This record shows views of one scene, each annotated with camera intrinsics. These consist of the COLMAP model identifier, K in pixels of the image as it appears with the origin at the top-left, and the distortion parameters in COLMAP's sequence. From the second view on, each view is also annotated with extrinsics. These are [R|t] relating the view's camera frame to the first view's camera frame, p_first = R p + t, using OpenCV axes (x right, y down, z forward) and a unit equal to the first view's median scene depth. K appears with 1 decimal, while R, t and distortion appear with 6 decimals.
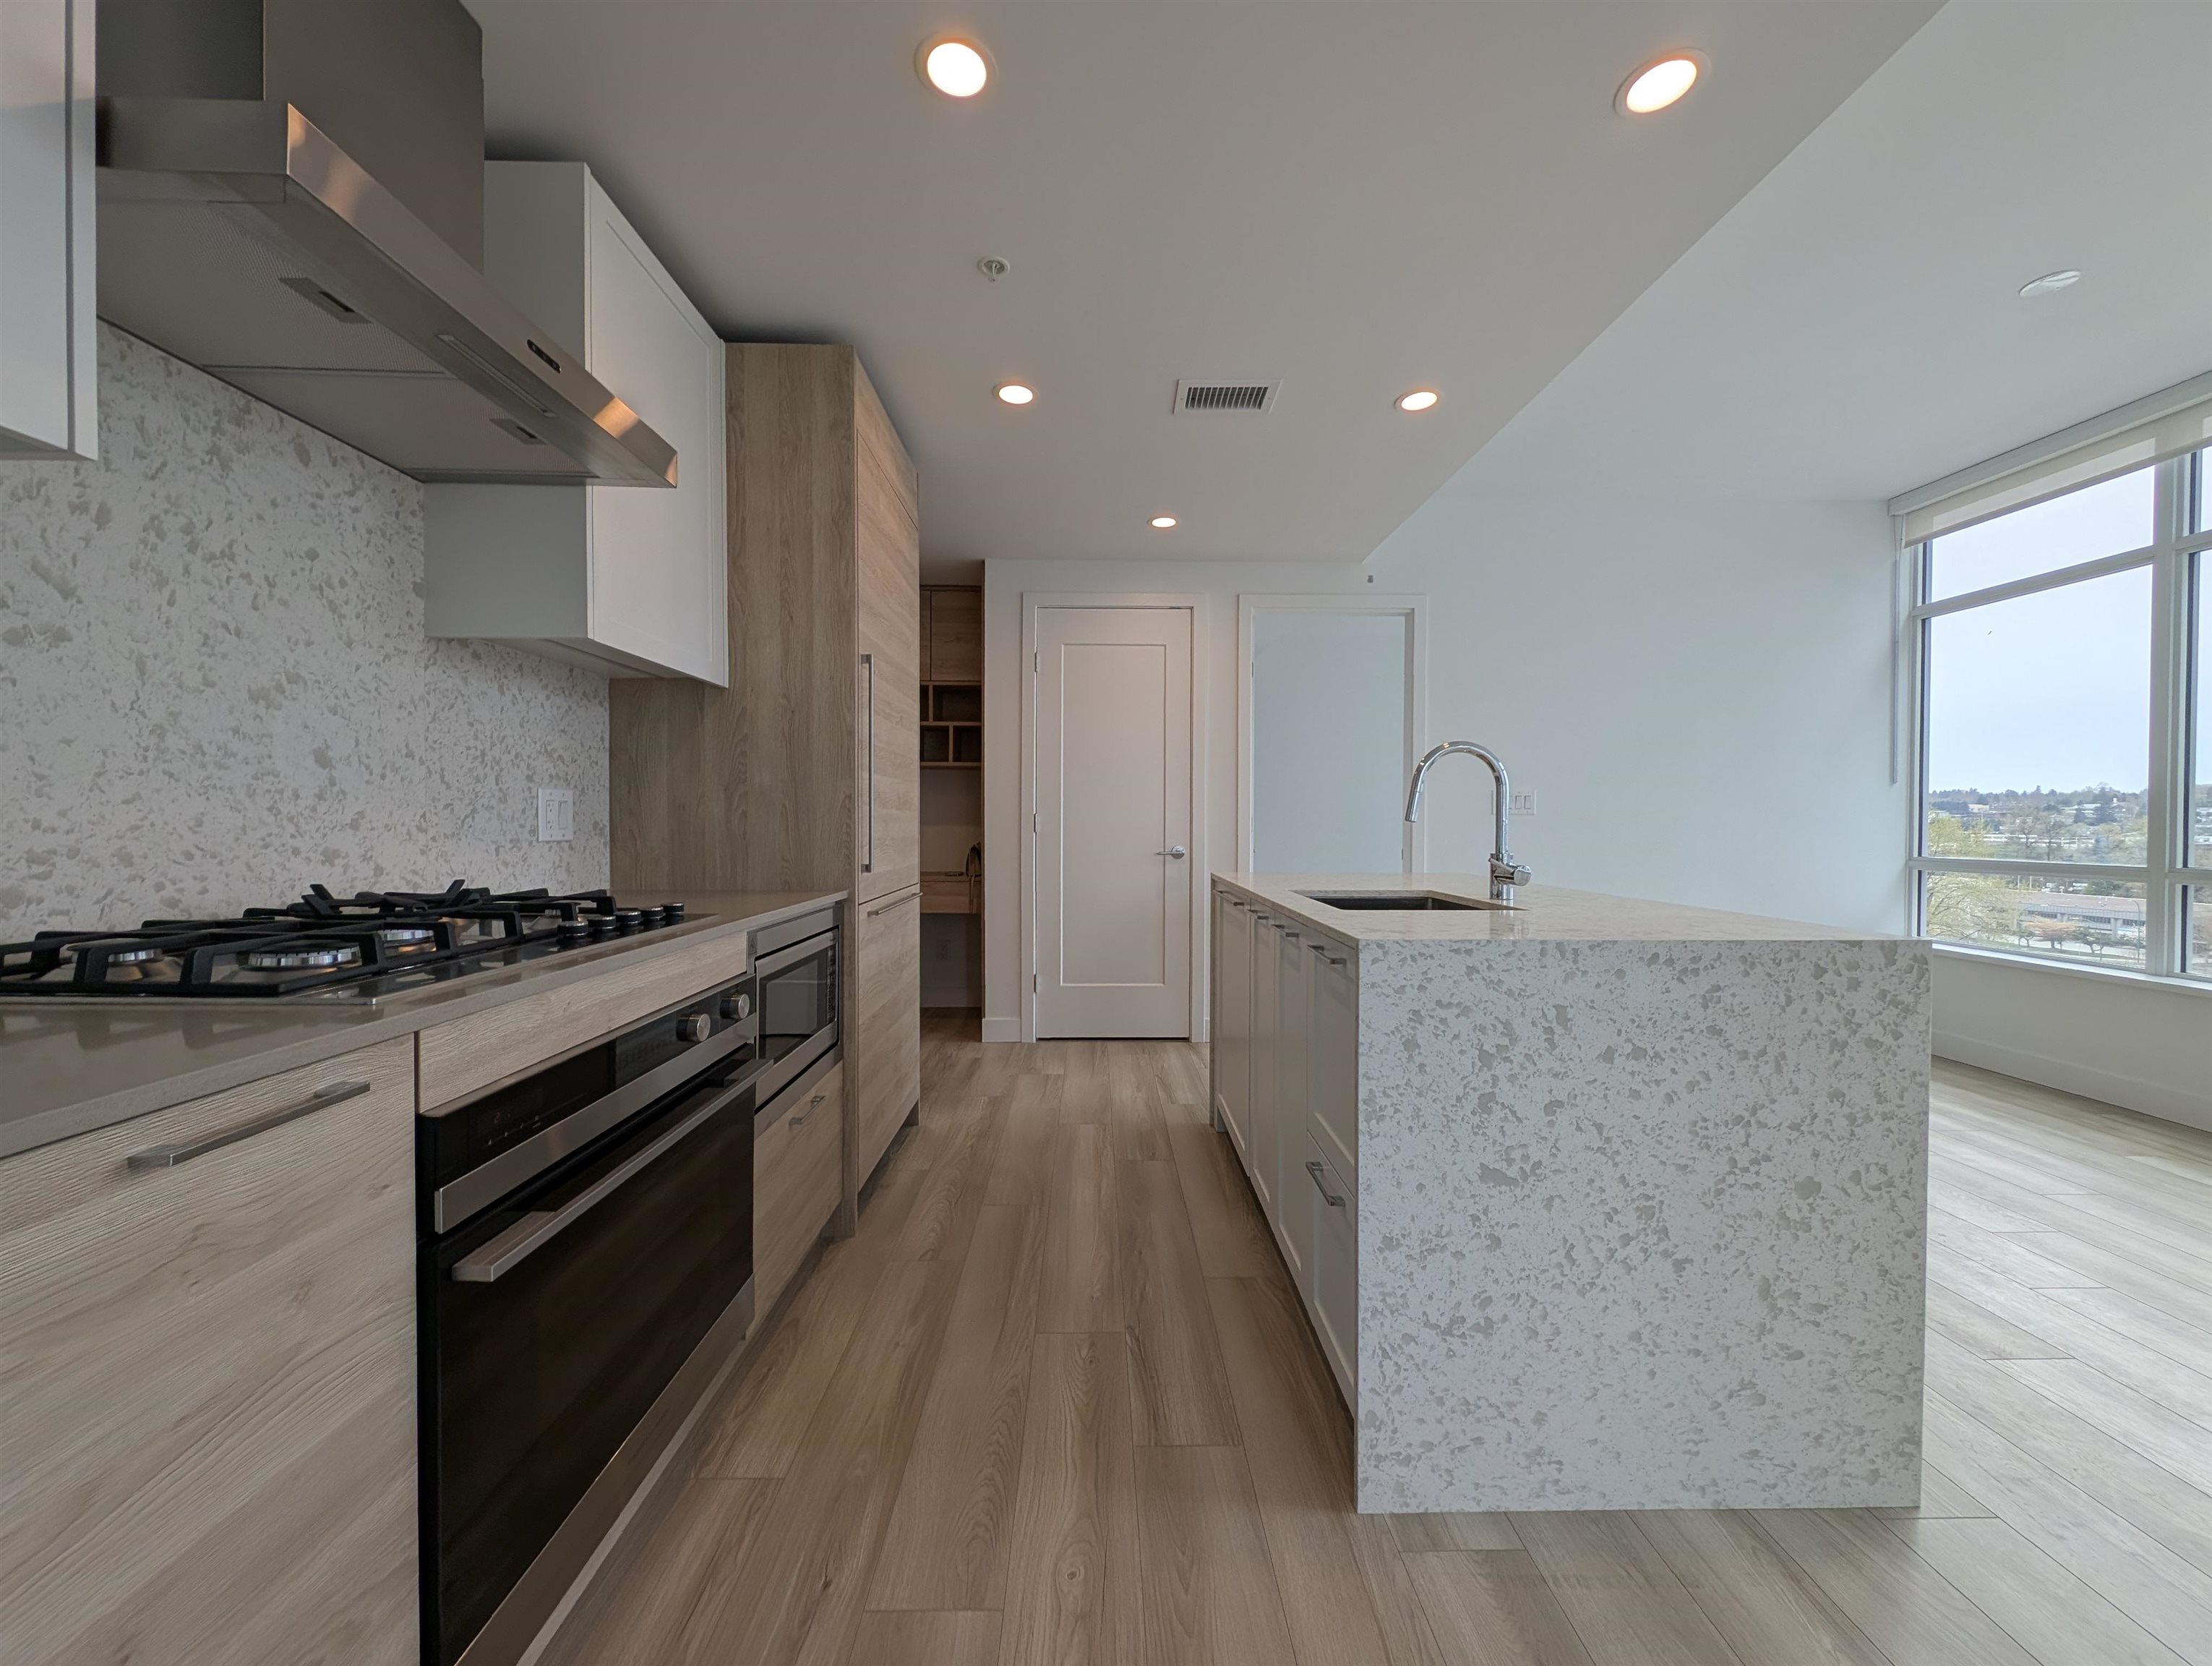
lens RADIAL K [[833.3, 0, 1106.0], [0, 833.3, 833.0], [0, 0, 1]] dist [-0.001655, -0.000804]
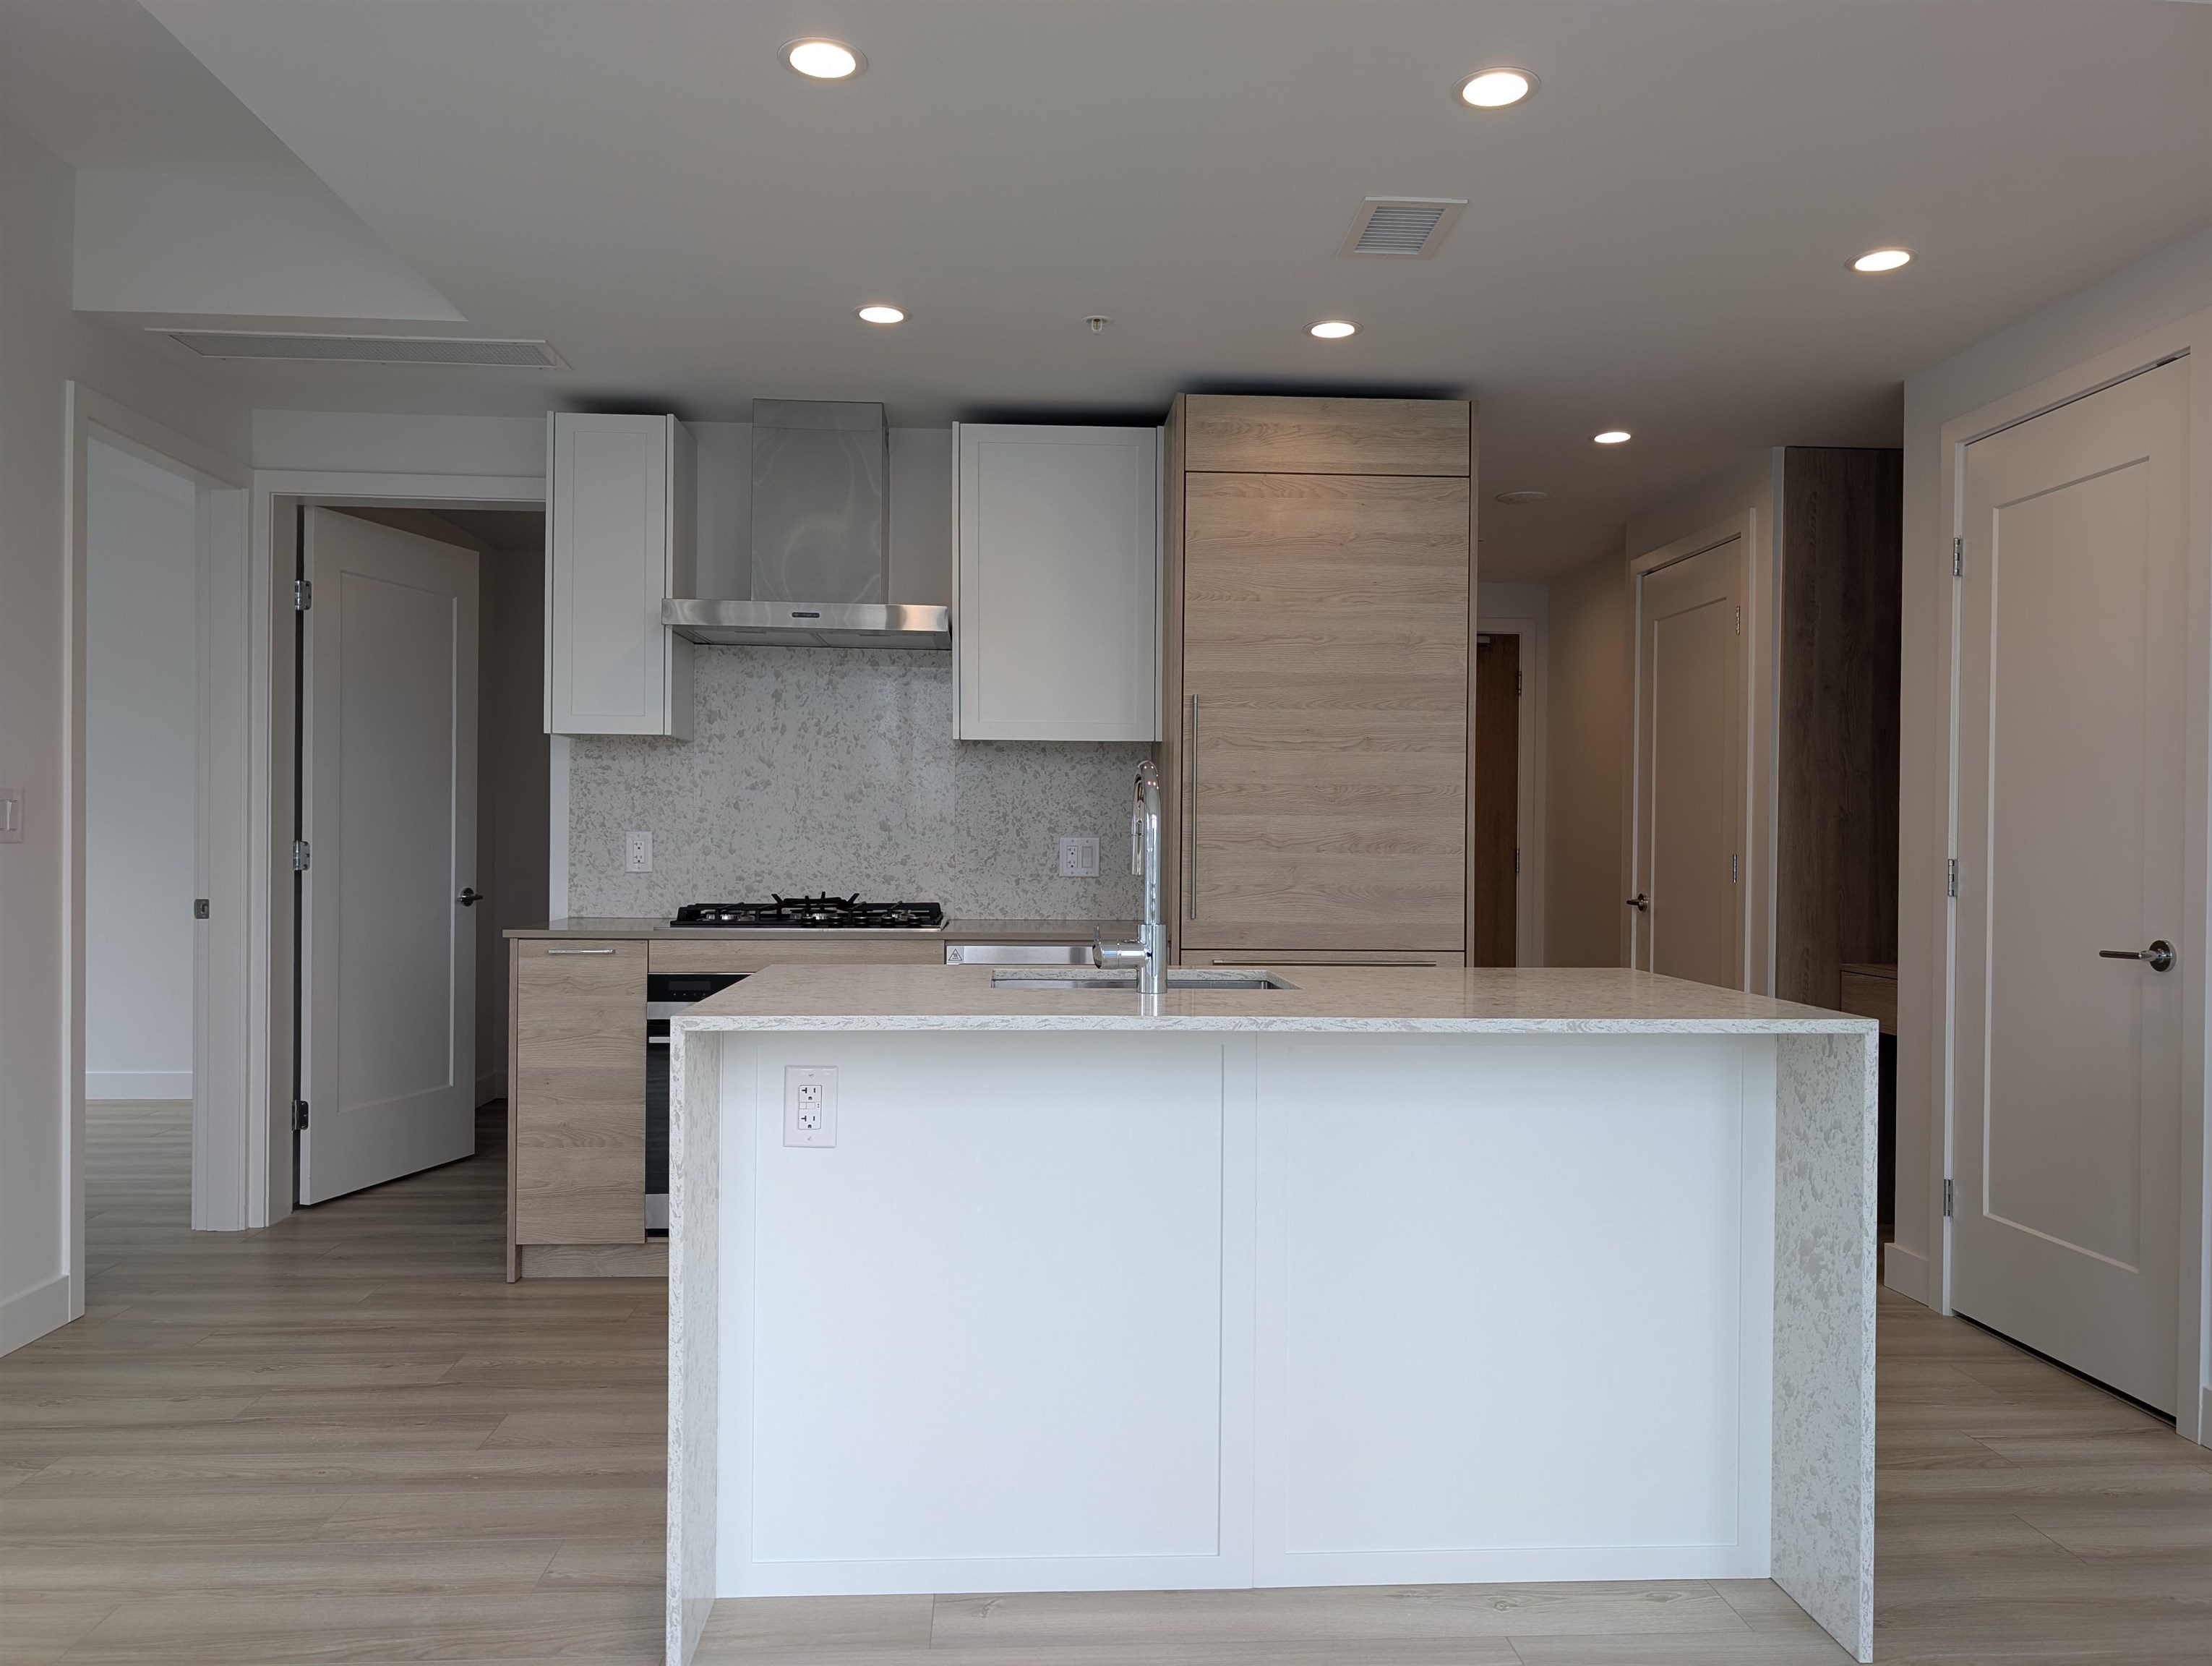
lens RADIAL K [[1563.6, 0, 1105.5], [0, 1563.6, 855.5], [0, 0, 1]] dist [0.115276, -0.000096]
pose [[0.053052, 0.006112, -0.998573, 2.258896], [-0.022091, 0.999744, 0.004946, -0.046571], [0.998347, 0.021797, 0.053173, 1.156756]]
